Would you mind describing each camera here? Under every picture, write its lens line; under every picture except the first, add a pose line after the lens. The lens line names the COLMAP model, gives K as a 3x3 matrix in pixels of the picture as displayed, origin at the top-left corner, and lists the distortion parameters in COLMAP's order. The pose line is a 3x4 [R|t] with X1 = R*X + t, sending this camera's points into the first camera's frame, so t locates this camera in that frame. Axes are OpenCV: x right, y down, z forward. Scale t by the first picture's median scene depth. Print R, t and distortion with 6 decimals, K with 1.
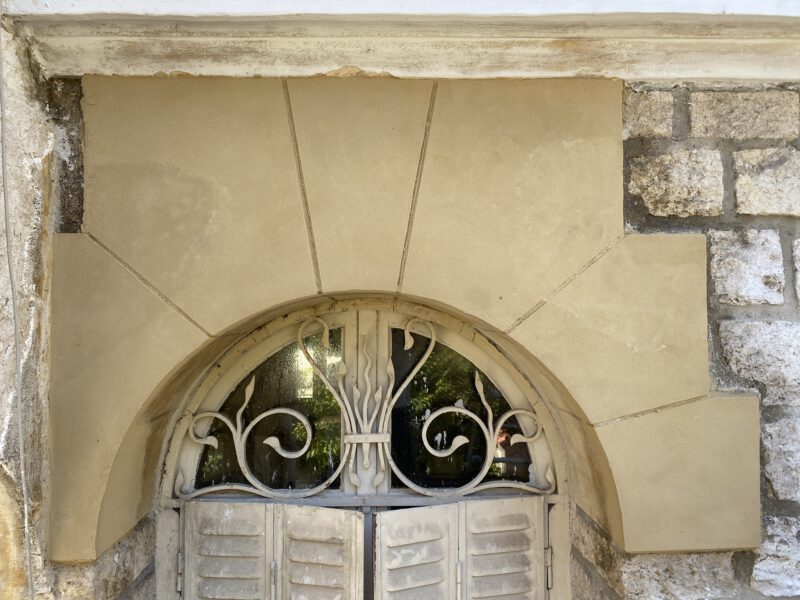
lens RADIAL K [[608.2, 0, 397.3], [0, 608.2, 301.4], [0, 0, 1]] dist [0.001390, -0.001246]
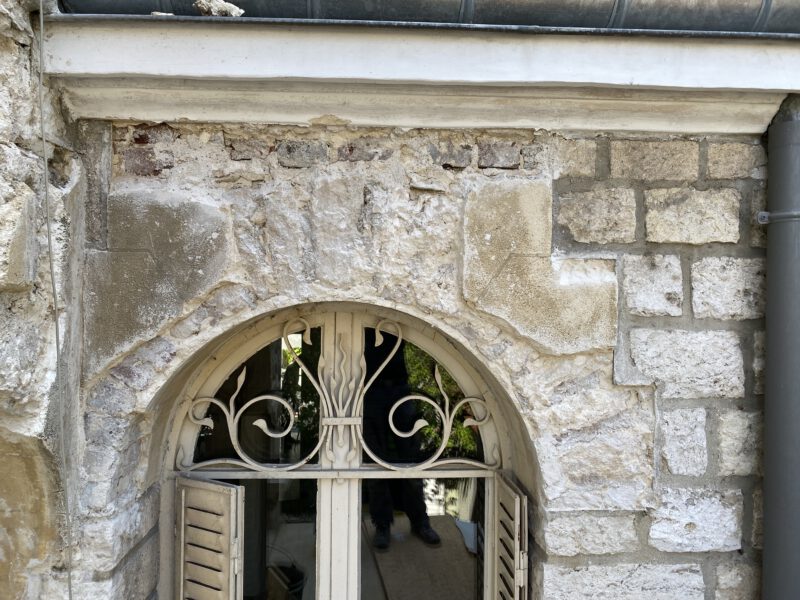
lens RADIAL K [[608.2, 0, 402.6], [0, 608.2, 298.7], [0, 0, 1]] dist [0.001390, -0.001246]
pose [[0.999464, 0.015014, 0.029097, 0.036627], [-0.015812, 0.999500, 0.027392, -0.055347], [-0.028671, -0.027837, 0.999201, -0.208077]]
